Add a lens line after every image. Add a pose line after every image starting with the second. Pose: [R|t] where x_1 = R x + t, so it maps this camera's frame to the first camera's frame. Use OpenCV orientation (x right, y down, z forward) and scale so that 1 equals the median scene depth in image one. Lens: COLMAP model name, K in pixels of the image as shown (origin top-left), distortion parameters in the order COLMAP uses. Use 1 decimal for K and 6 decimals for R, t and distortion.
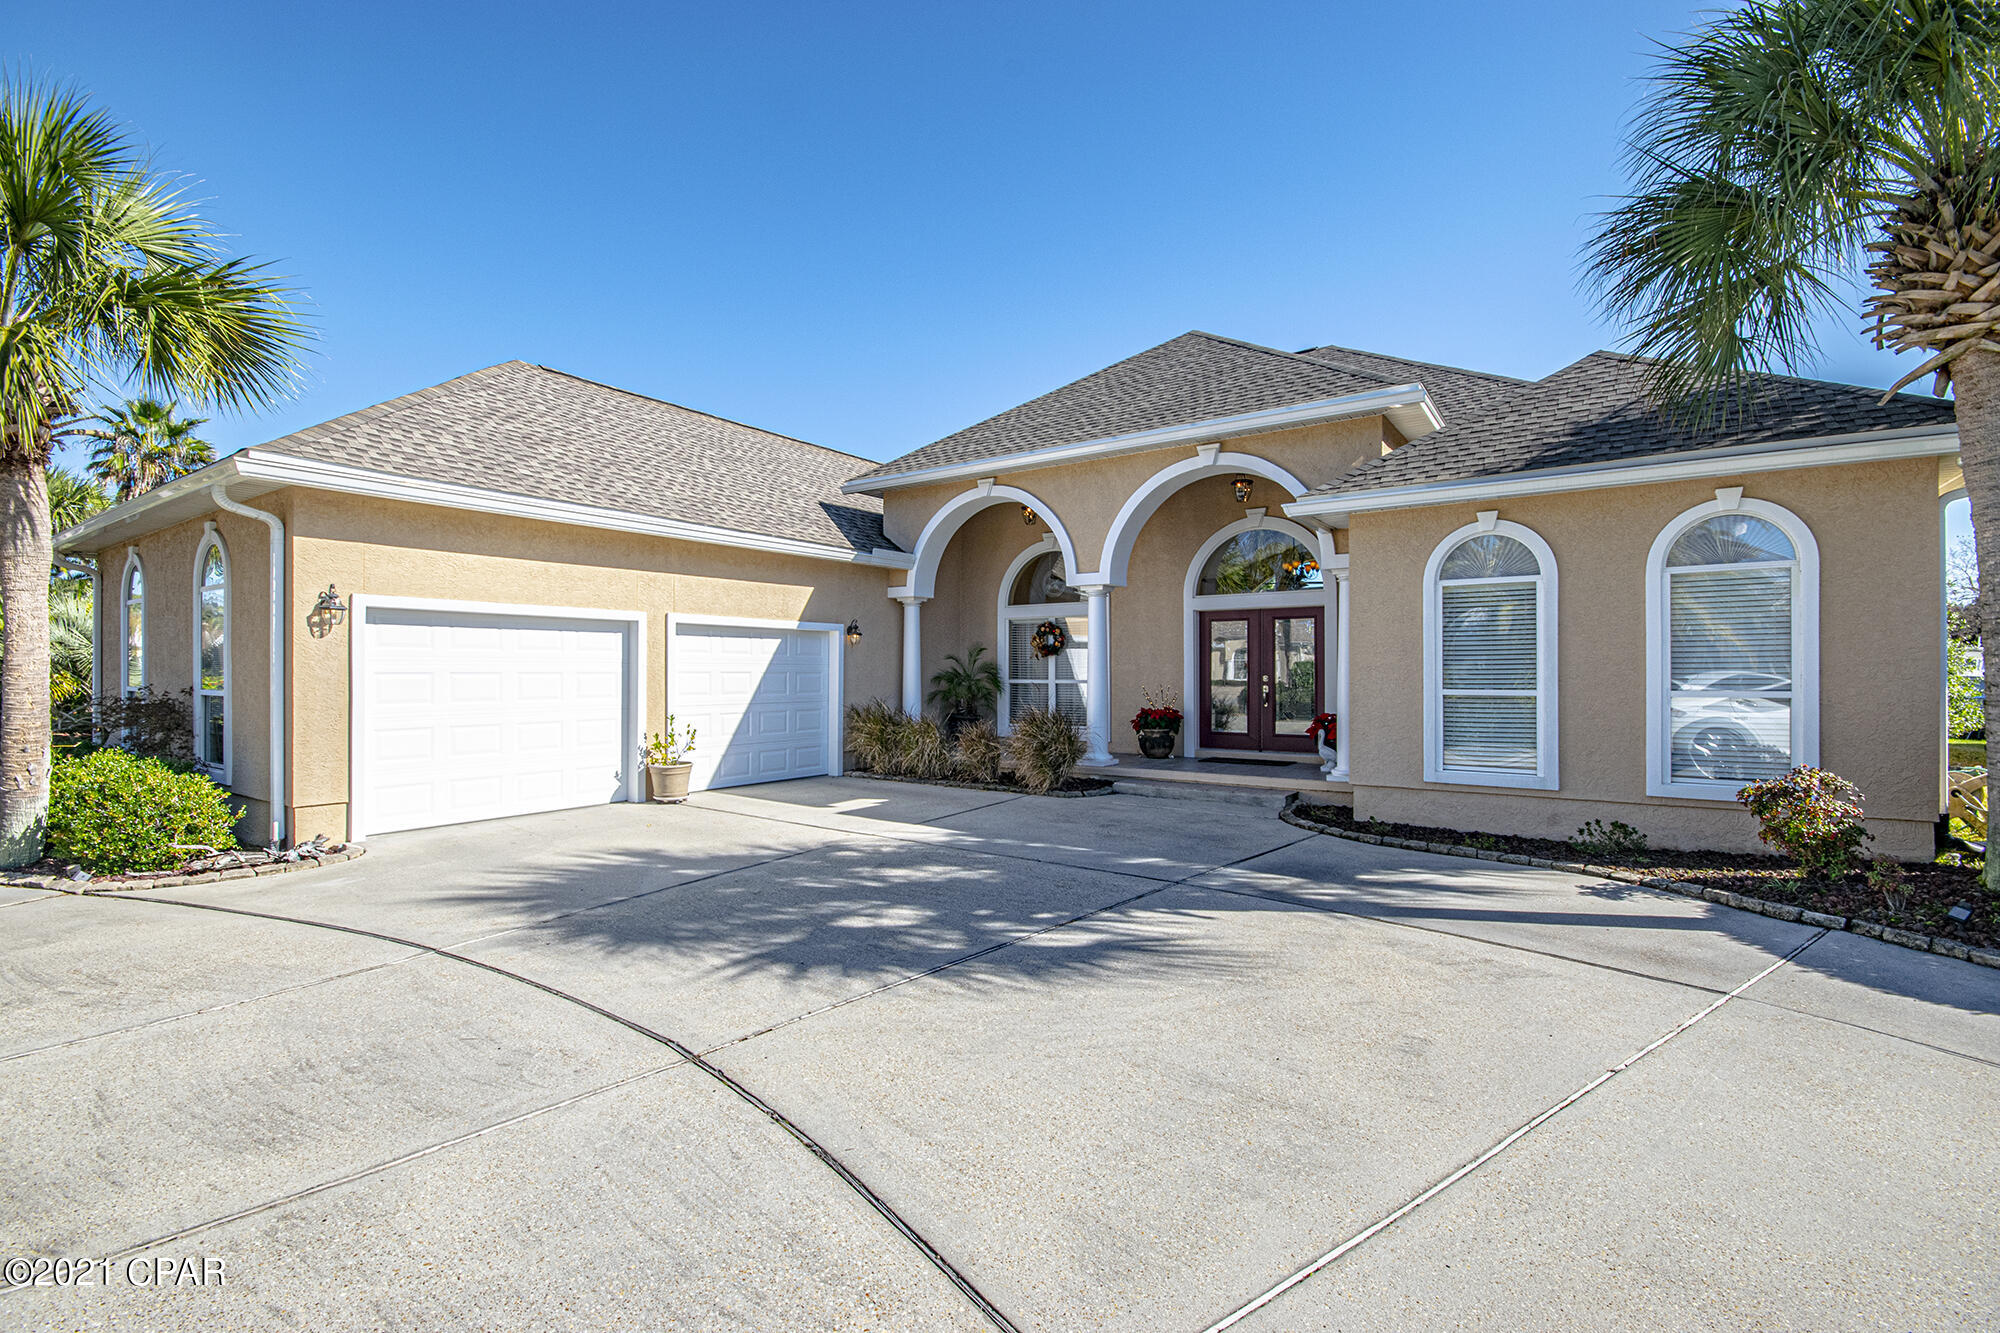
lens RADIAL K [[886.4, 0, 983.4], [0, 886.4, 670.7], [0, 0, 1]] dist [0.004079, -0.007989]
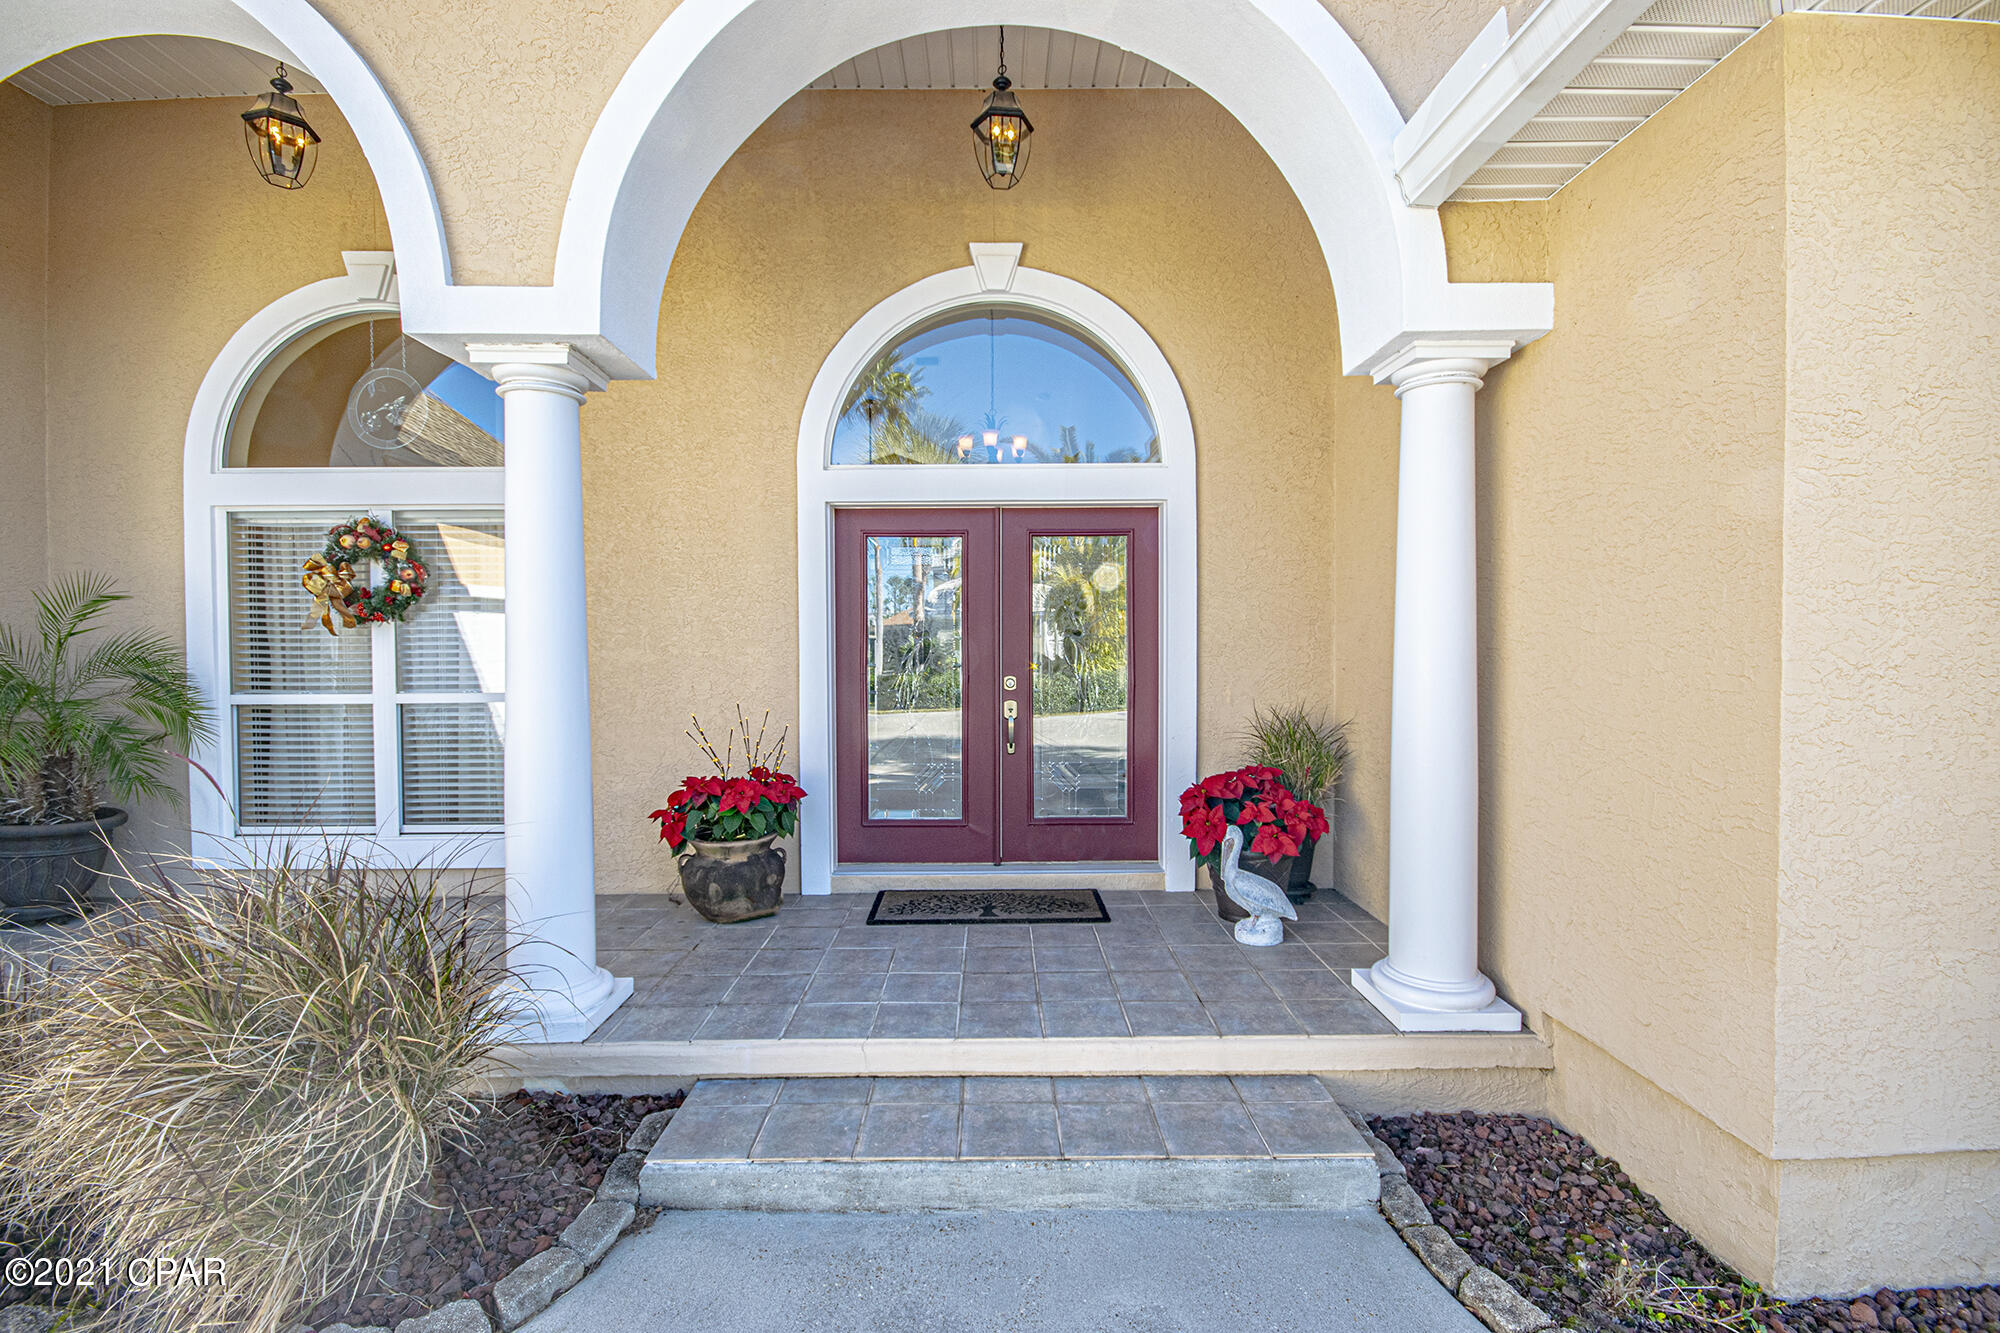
lens RADIAL K [[886.4, 0, 1003.6], [0, 886.4, 669.7], [0, 0, 1]] dist [0.004079, -0.007989]
pose [[0.807872, -0.017318, 0.589103, 0.095476], [0.003335, 0.999687, 0.024815, -0.008941], [-0.589348, -0.018082, 0.807677, 0.816410]]
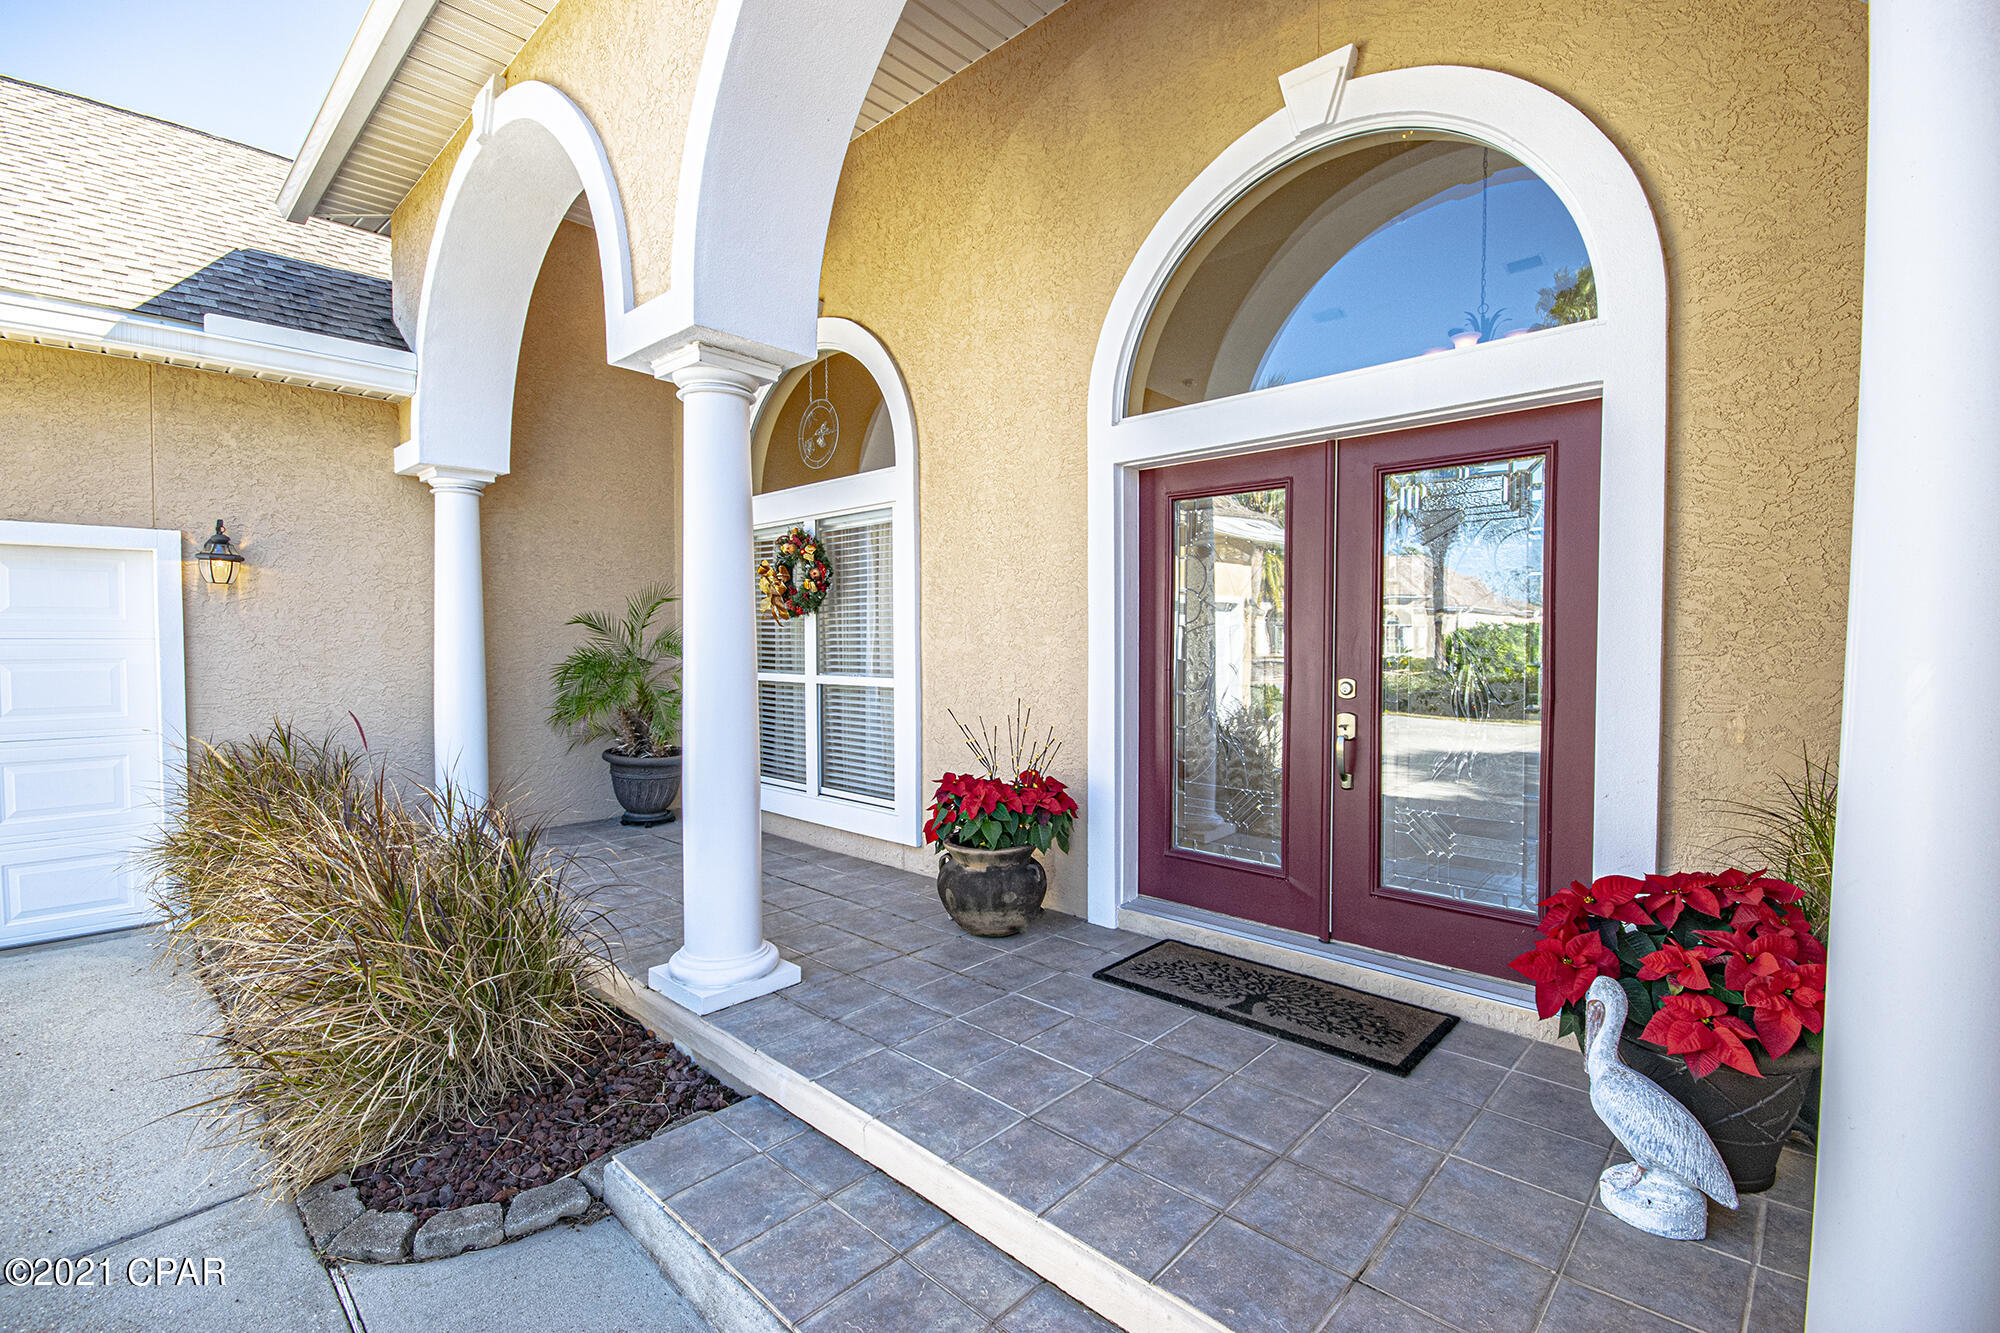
lens RADIAL K [[886.4, 0, 987.6], [0, 886.4, 667.7], [0, 0, 1]] dist [0.004079, -0.007989]
pose [[0.989860, 0.004678, -0.141973, 0.296041], [0.000059, 0.999444, 0.033338, -0.008767], [0.142050, -0.033008, 0.989309, 0.850735]]
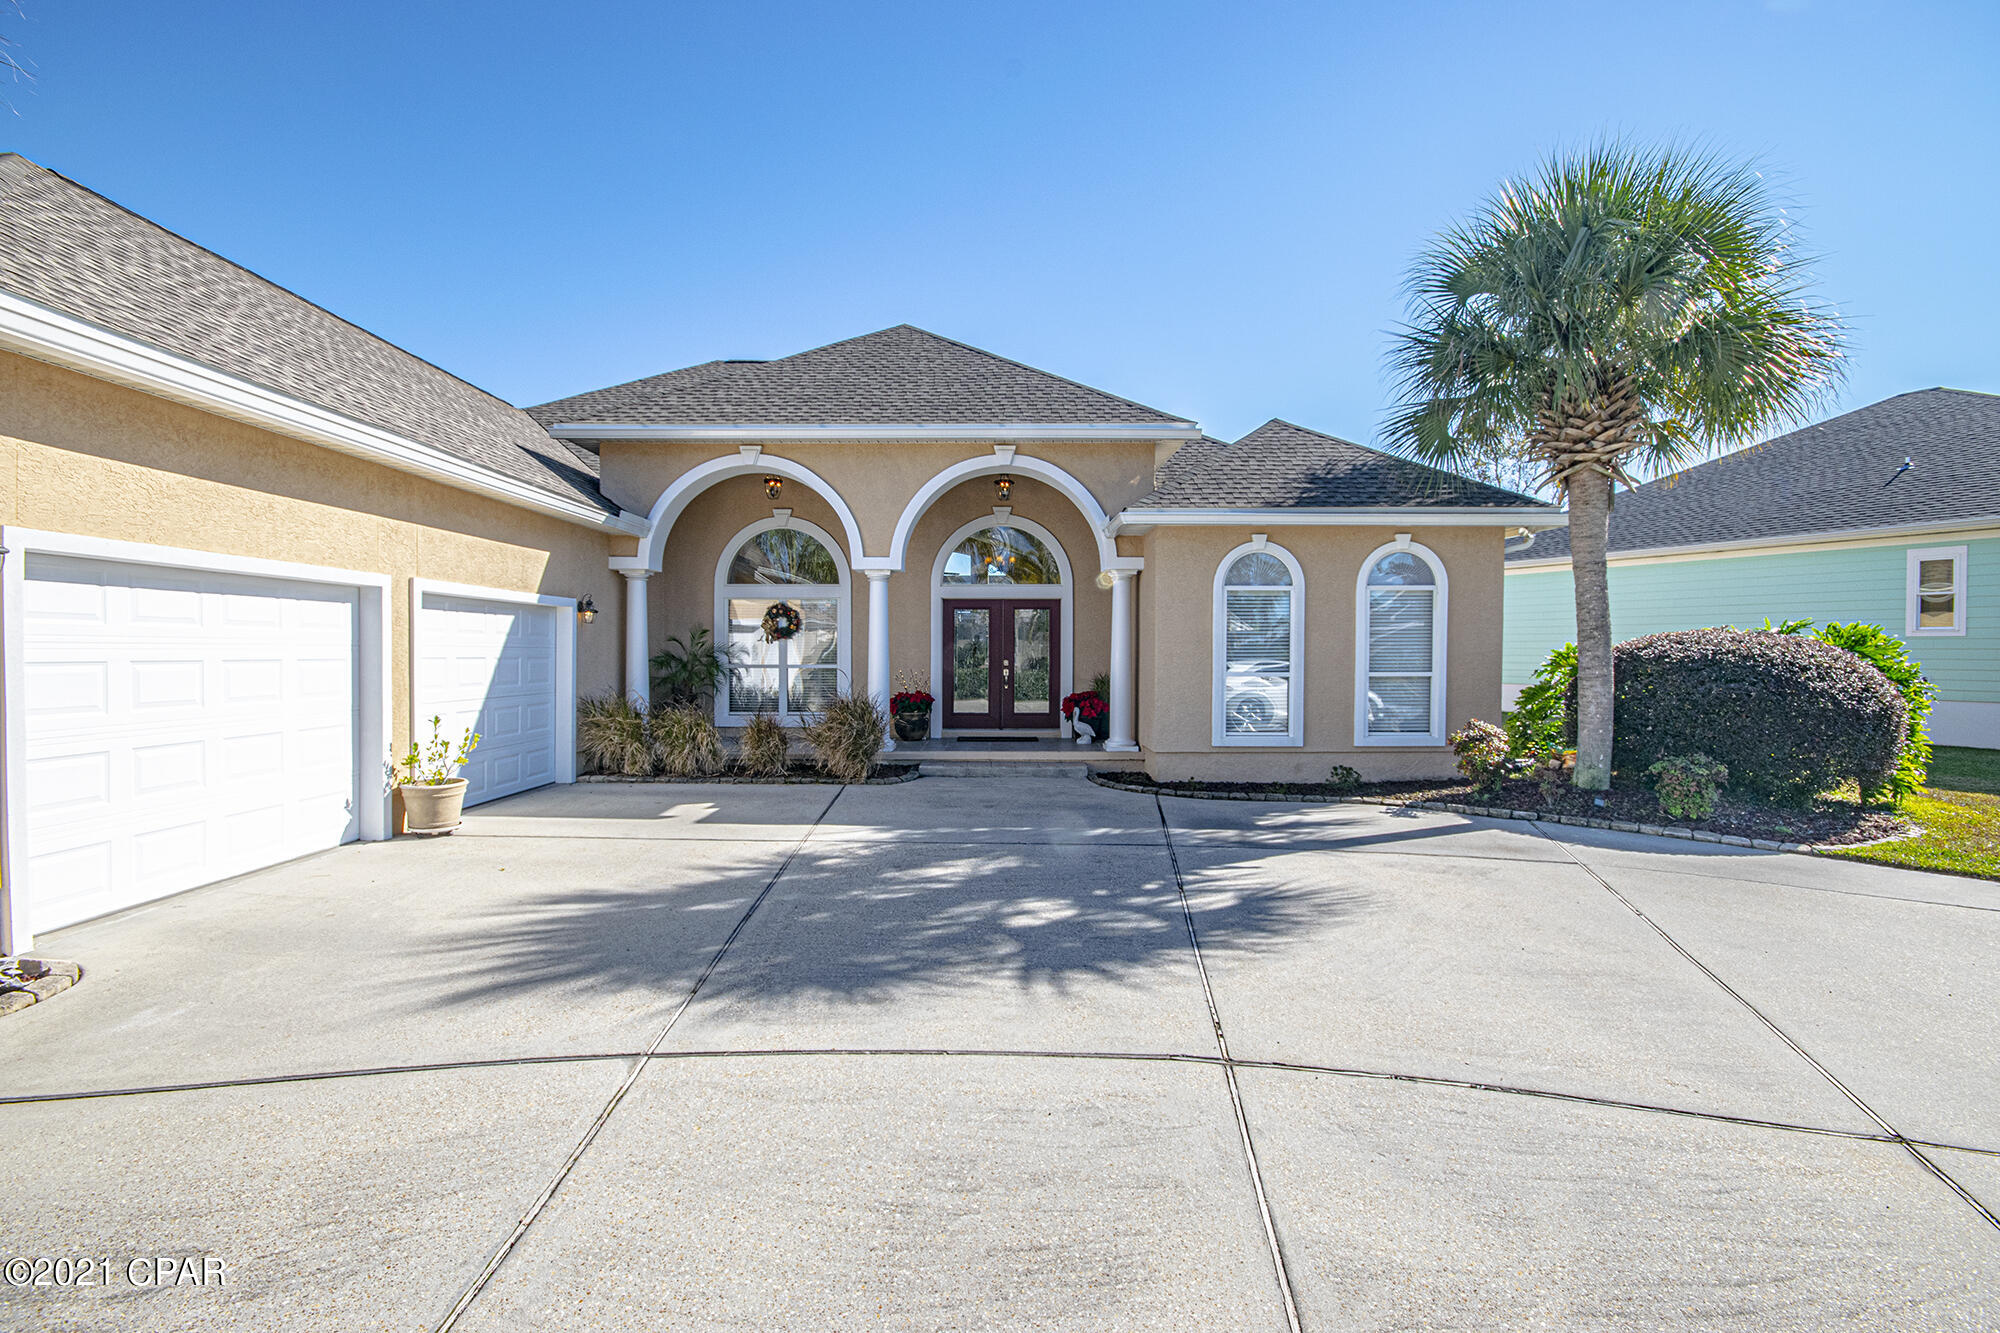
lens RADIAL K [[886.4, 0, 995.1], [0, 886.4, 673.0], [0, 0, 1]] dist [0.004079, -0.007989]
pose [[0.818645, -0.010546, 0.574203, -0.393100], [-0.003272, 0.999730, 0.023026, -0.004883], [-0.574290, -0.020729, 0.818389, 0.127502]]
